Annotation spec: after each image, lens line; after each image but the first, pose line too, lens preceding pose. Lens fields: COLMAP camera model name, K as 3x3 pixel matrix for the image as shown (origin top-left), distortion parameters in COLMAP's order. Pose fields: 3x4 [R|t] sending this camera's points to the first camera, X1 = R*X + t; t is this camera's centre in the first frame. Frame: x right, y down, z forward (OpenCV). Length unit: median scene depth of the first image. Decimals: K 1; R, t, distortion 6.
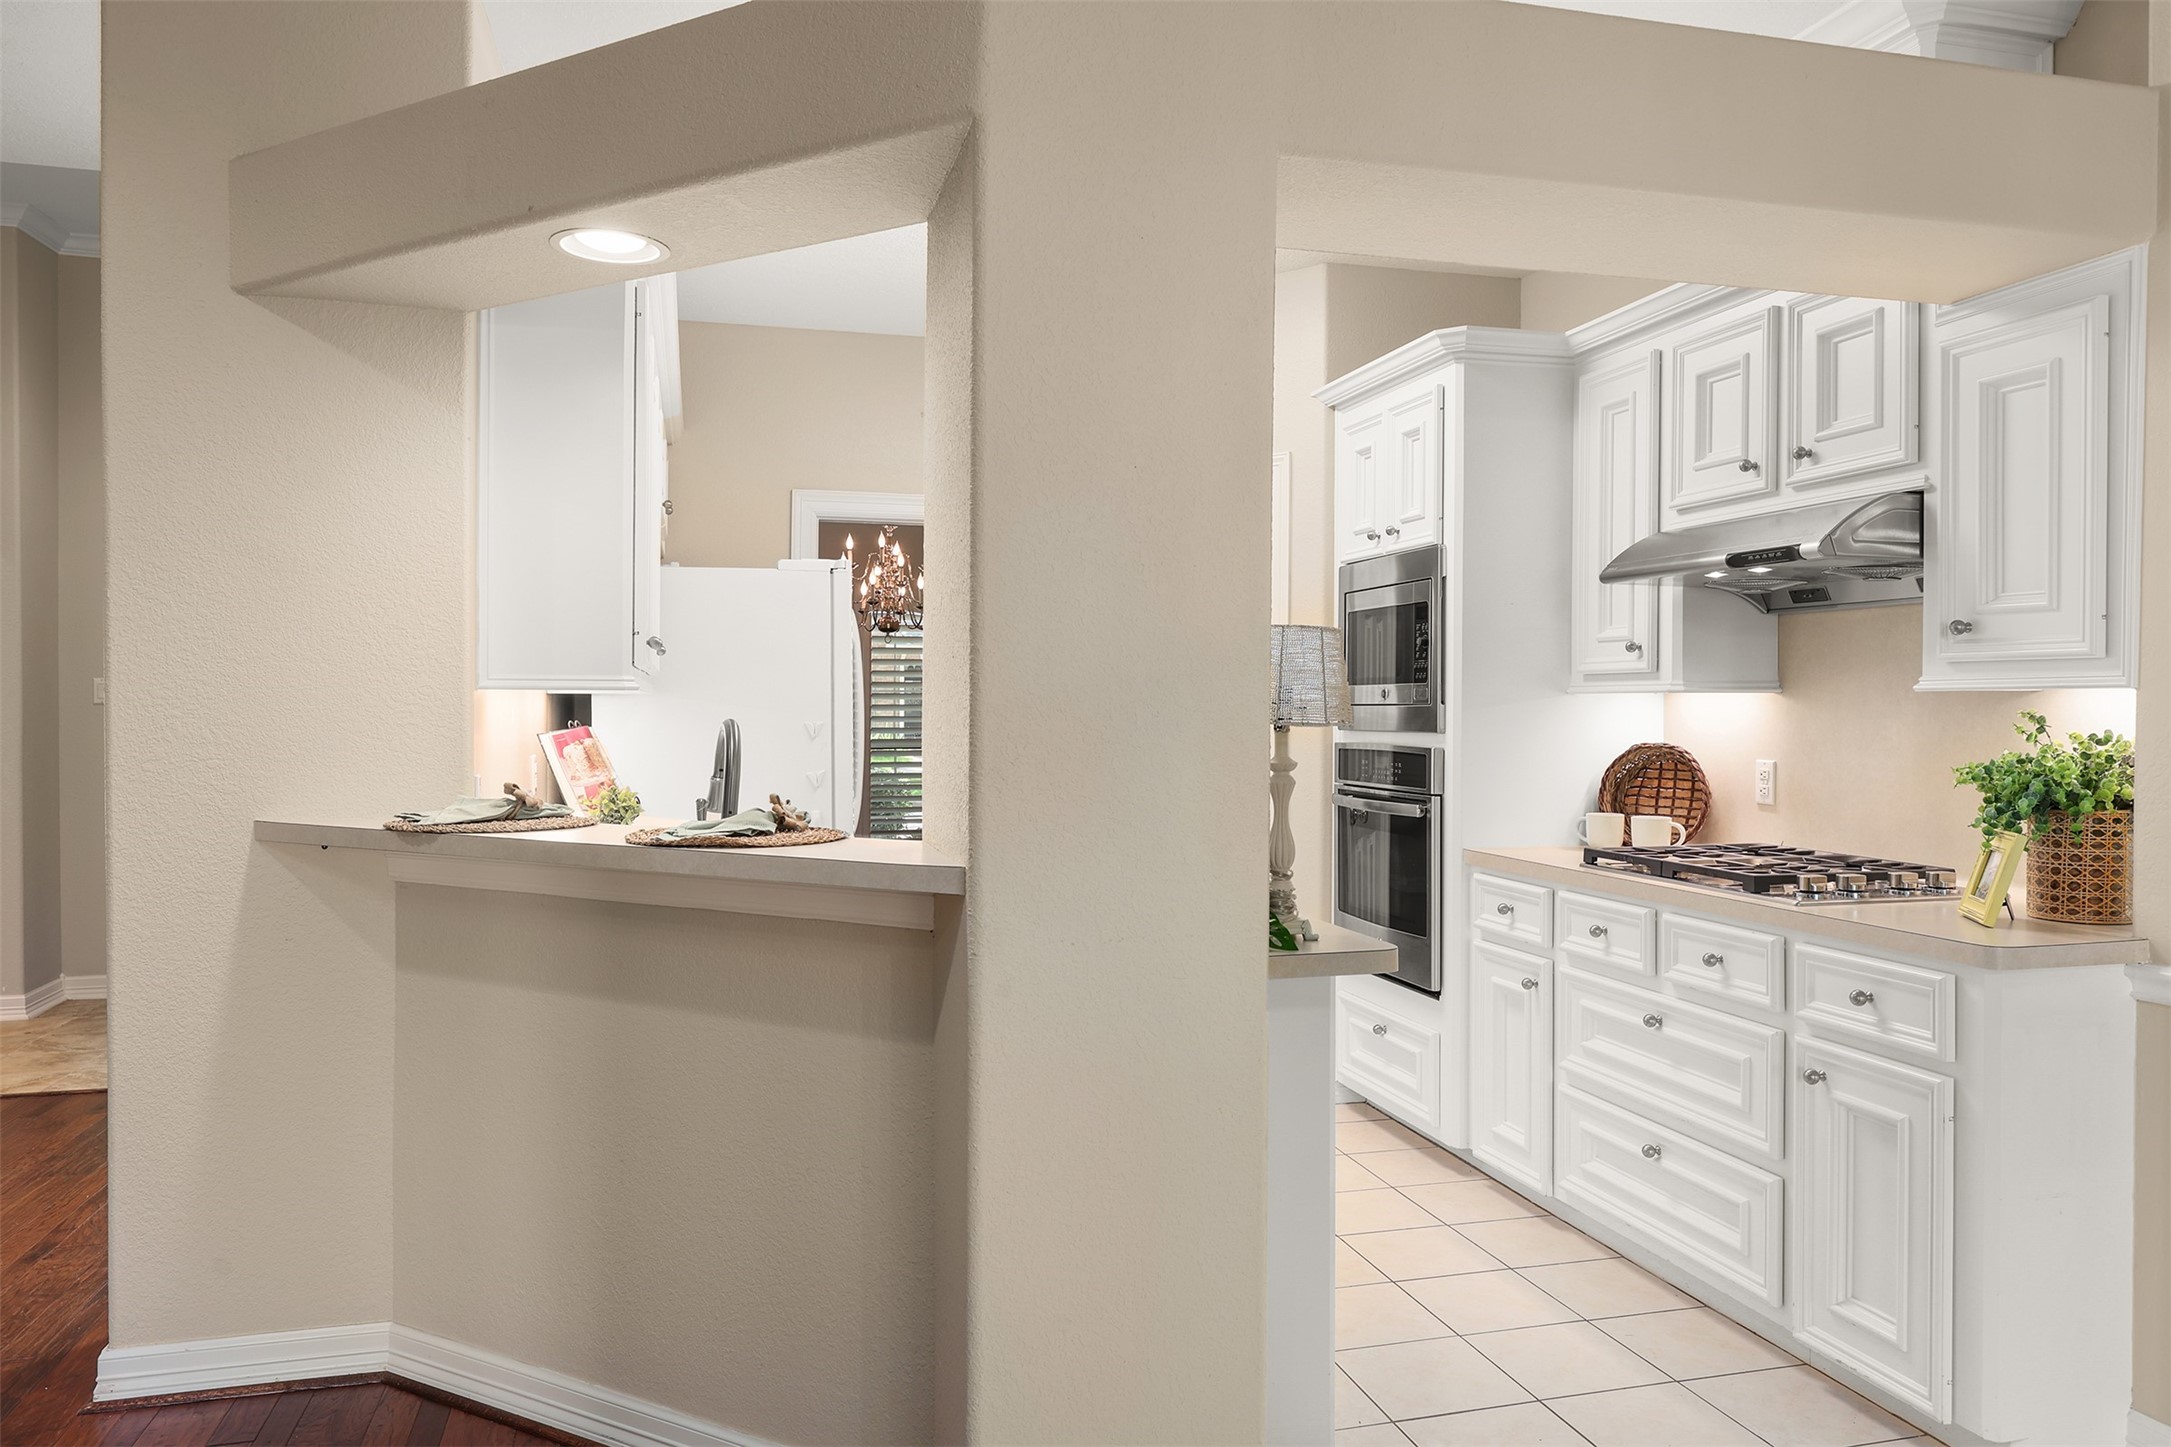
lens RADIAL K [[1466.2, 0, 1086.3], [0, 1466.2, 722.0], [0, 0, 1]] dist [-0.004508, -0.001397]
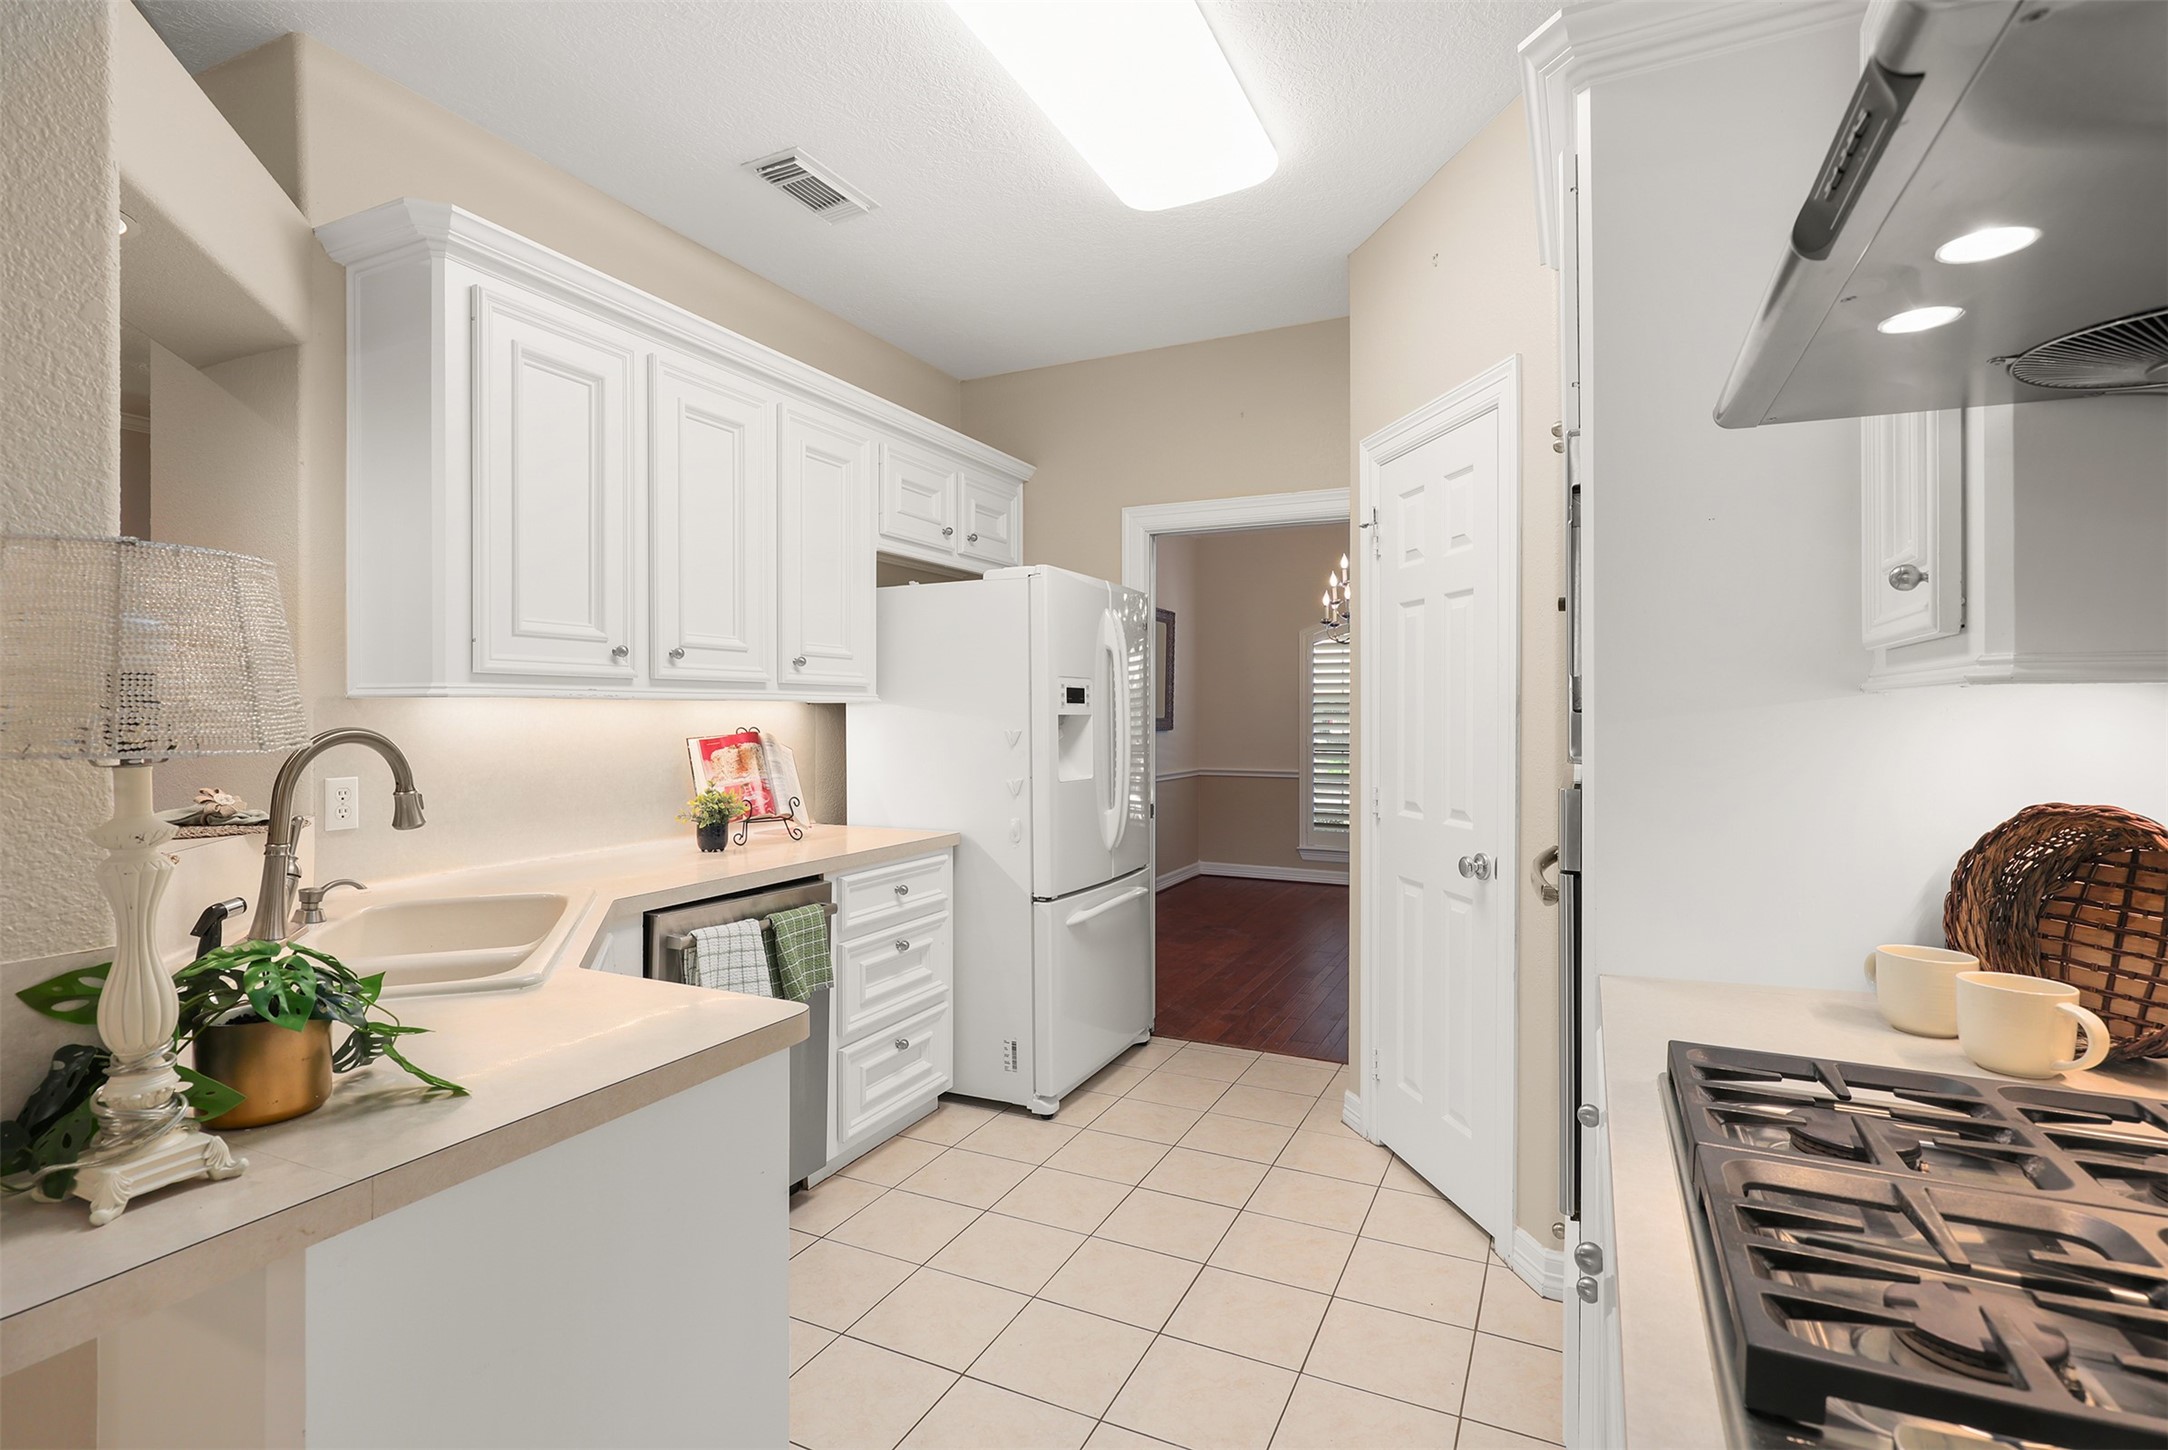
lens RADIAL K [[1016.1, 0, 1125.2], [0, 1016.1, 712.0], [0, 0, 1]] dist [-0.006079, -0.000493]
pose [[0.760155, 0.001218, -0.649740, 0.360929], [-0.008610, 0.999929, -0.008199, -0.007920], [0.649684, 0.011827, 0.760112, 0.584499]]
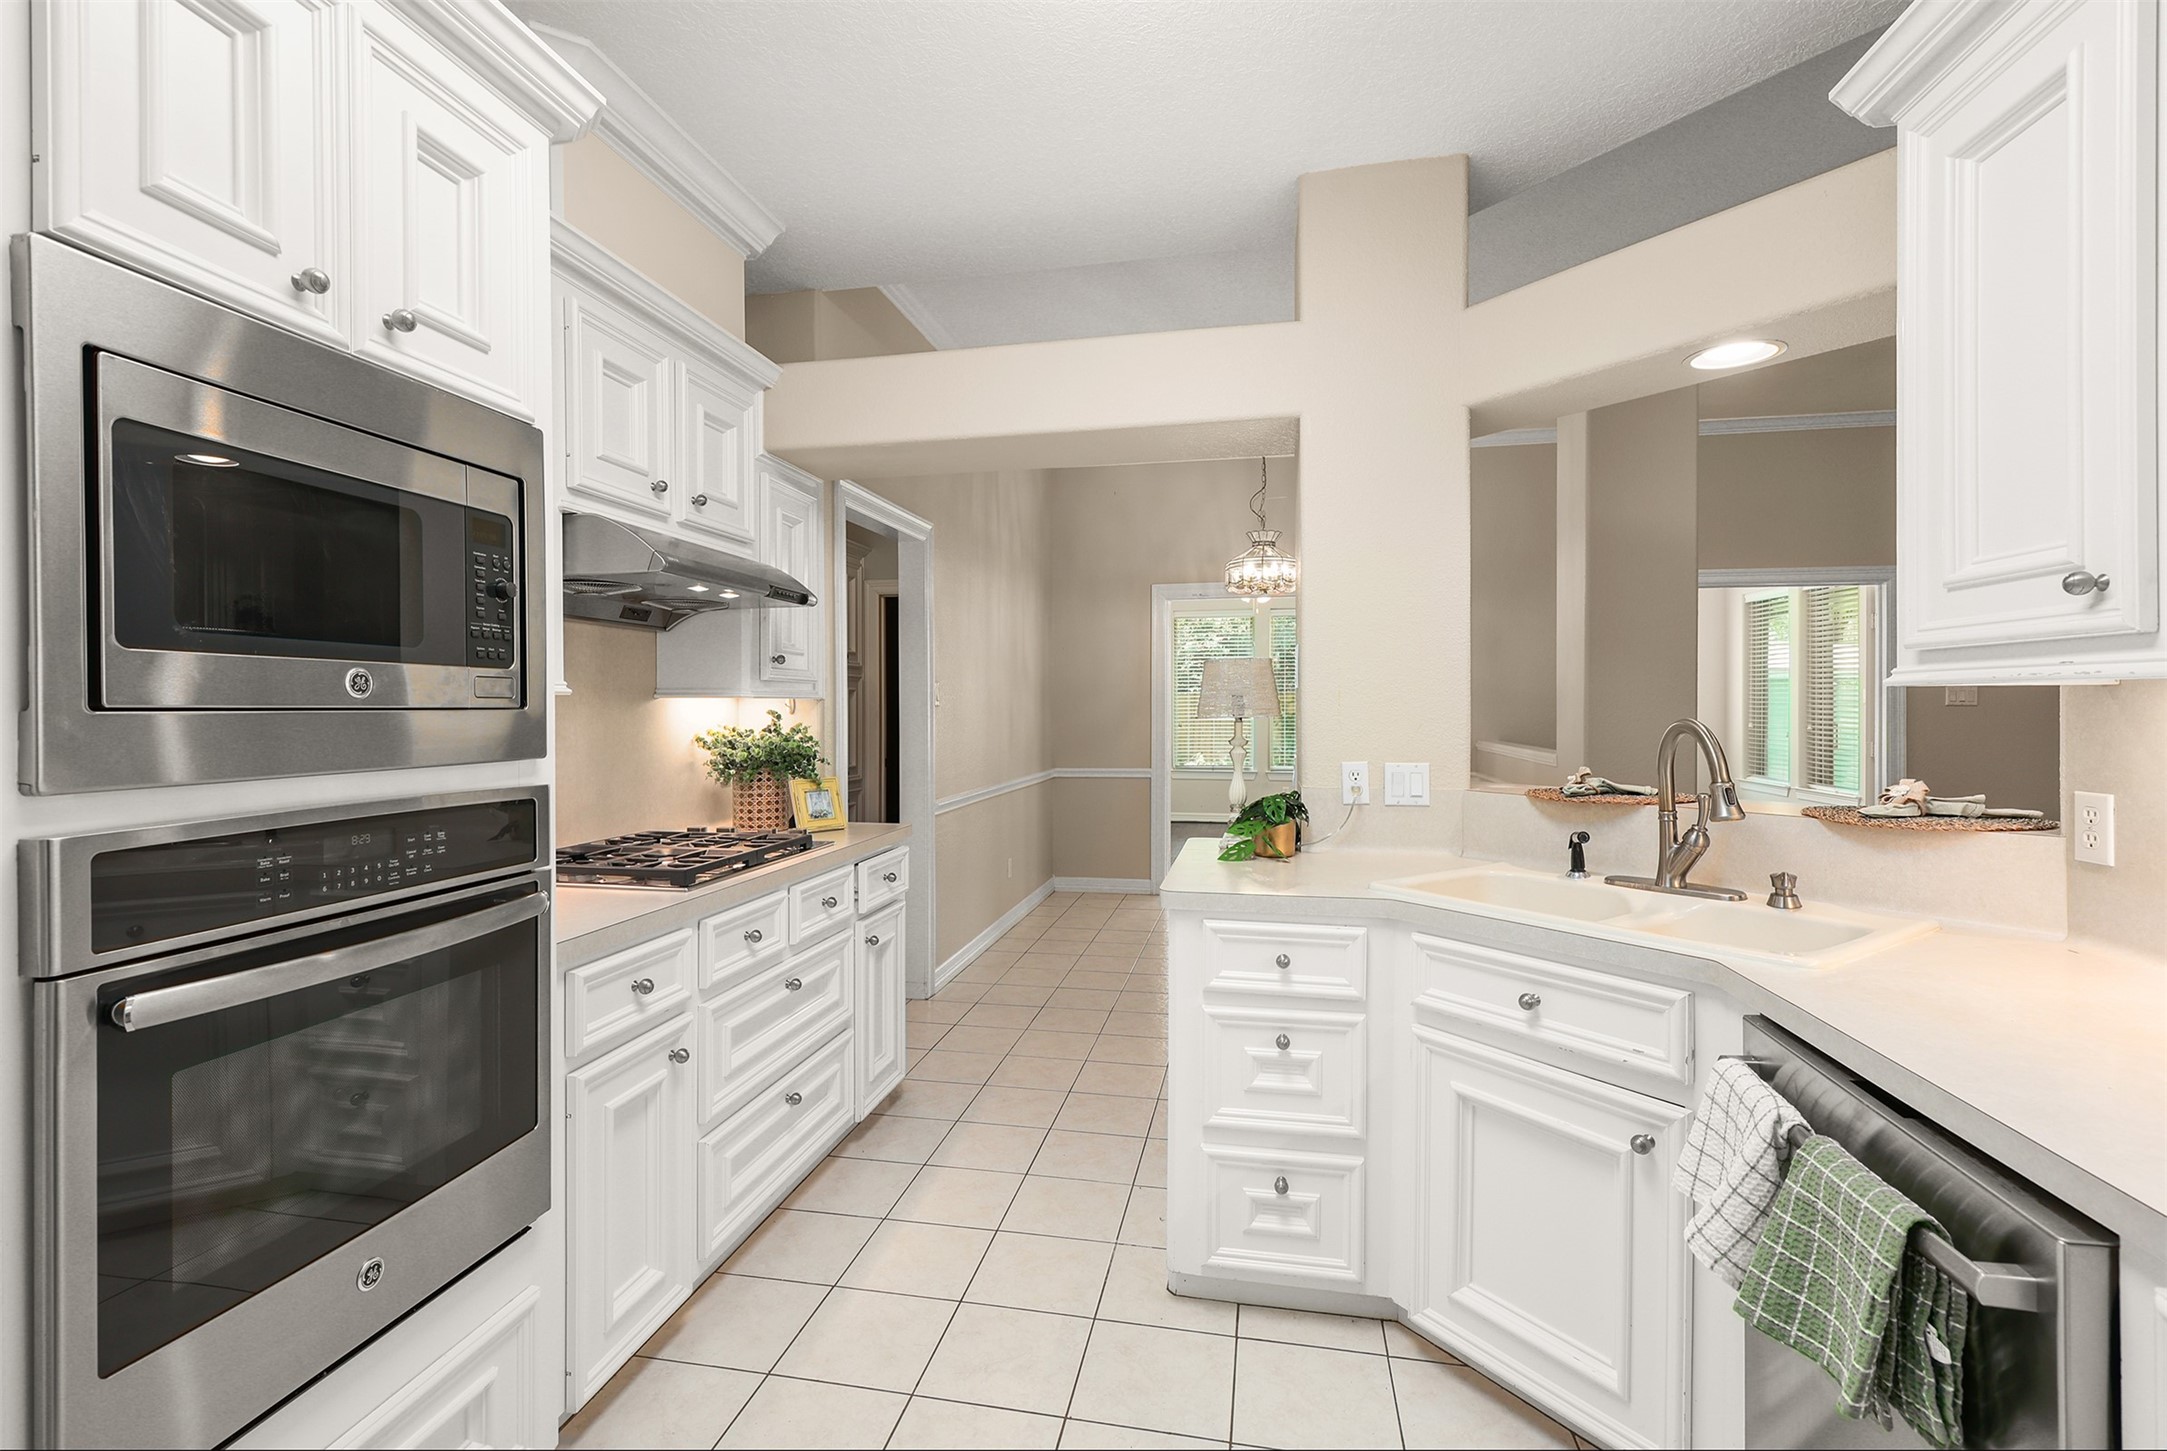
lens RADIAL K [[1015.6, 0, 1080.0], [0, 1015.6, 721.5], [0, 0, 1]] dist [-0.006079, -0.000493]
pose [[-0.908470, -0.013130, 0.417744, -0.112487], [-0.003585, 0.999714, 0.023624, -0.015996], [-0.417935, 0.019964, -0.908258, 1.274736]]
